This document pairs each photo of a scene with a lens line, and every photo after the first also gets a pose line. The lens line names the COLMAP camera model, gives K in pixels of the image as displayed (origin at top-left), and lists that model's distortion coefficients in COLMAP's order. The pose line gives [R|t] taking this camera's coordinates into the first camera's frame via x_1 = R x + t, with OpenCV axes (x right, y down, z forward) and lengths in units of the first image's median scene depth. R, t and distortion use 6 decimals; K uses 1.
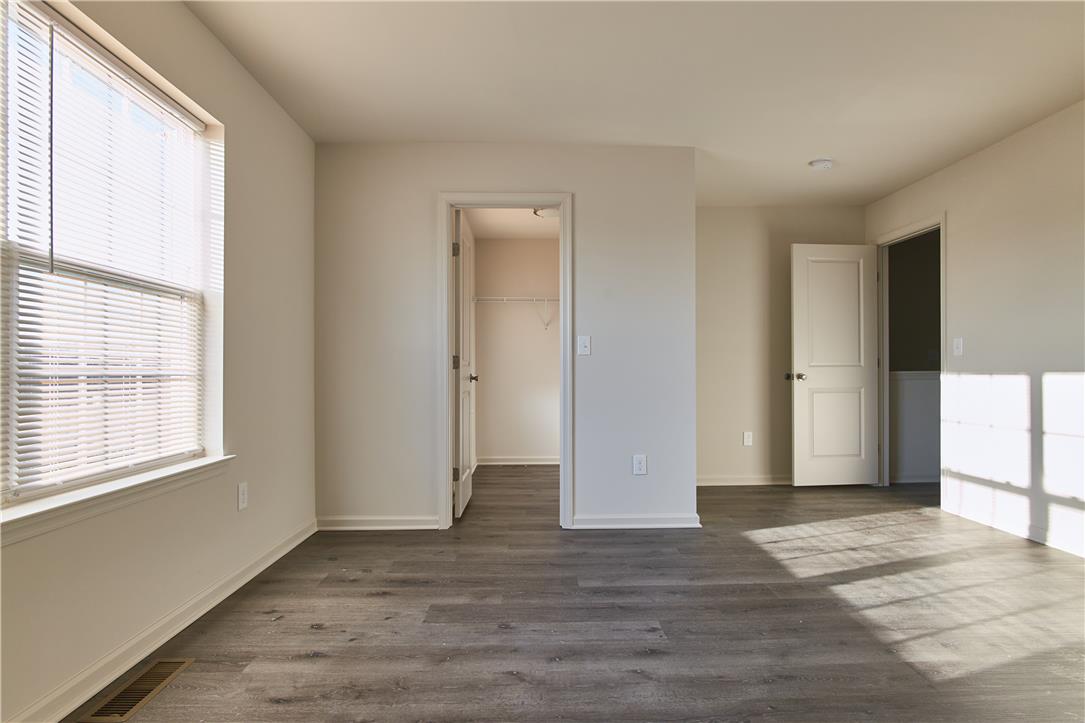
lens RADIAL K [[554.6, 0, 541.5], [0, 554.6, 370.7], [0, 0, 1]] dist [-0.010989, 0.000891]
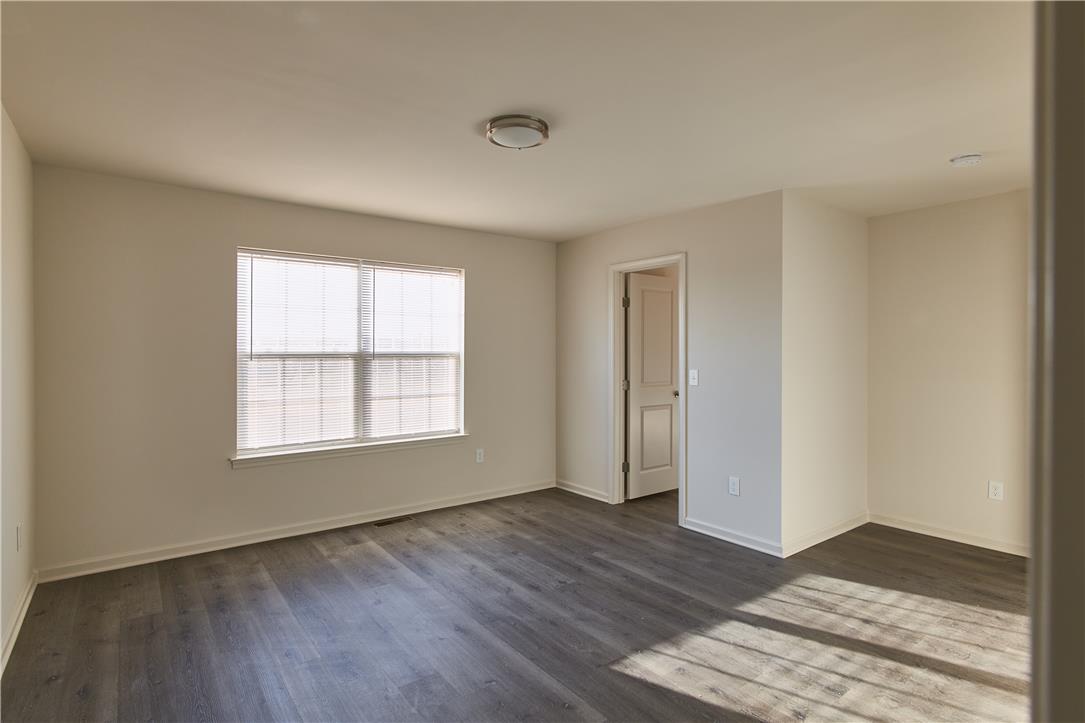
lens RADIAL K [[553.1, 0, 541.9], [0, 553.1, 350.1], [0, 0, 1]] dist [-0.010192, 0.001652]
pose [[0.586966, 0.001212, -0.809611, 0.986823], [0.002961, 0.999989, 0.003644, -0.127282], [0.809606, -0.004536, 0.586956, 0.040172]]
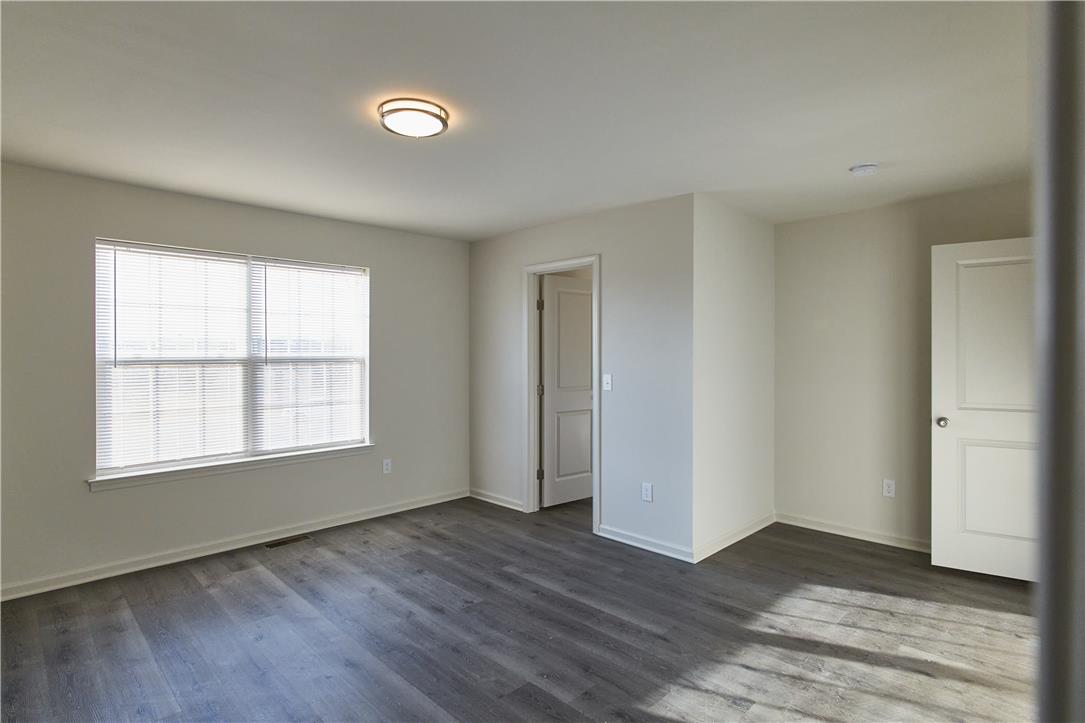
lens RADIAL K [[553.2, 0, 537.4], [0, 553.2, 355.6], [0, 0, 1]] dist [-0.010165, 0.000604]
pose [[0.685207, 0.004549, -0.728334, 0.960938], [0.004409, 0.999936, 0.010393, -0.132501], [0.728335, -0.010332, 0.685144, 0.105006]]
